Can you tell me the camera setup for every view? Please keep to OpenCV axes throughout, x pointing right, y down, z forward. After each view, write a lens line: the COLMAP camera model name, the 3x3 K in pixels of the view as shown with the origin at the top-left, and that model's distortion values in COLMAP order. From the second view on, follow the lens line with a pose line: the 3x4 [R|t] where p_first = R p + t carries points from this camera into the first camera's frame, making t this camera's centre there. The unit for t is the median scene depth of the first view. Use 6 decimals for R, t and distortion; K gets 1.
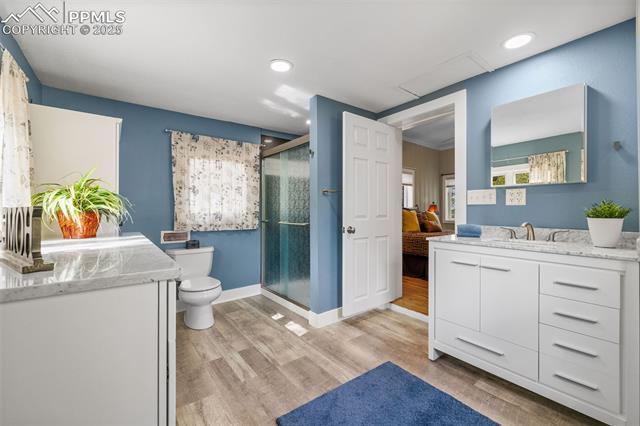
lens RADIAL K [[271.4, 0, 317.1], [0, 271.4, 211.3], [0, 0, 1]] dist [0.000341, -0.000393]
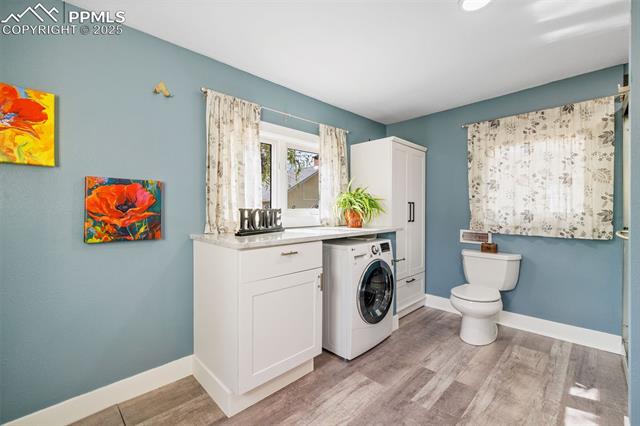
lens RADIAL K [[271.4, 0, 316.6], [0, 271.4, 210.5], [0, 0, 1]] dist [0.000341, -0.000393]
pose [[0.106247, 0.009011, -0.994299, 0.348007], [-0.000966, 0.999959, 0.008959, -0.004795], [0.994339, 0.000008, 0.106251, 0.356134]]
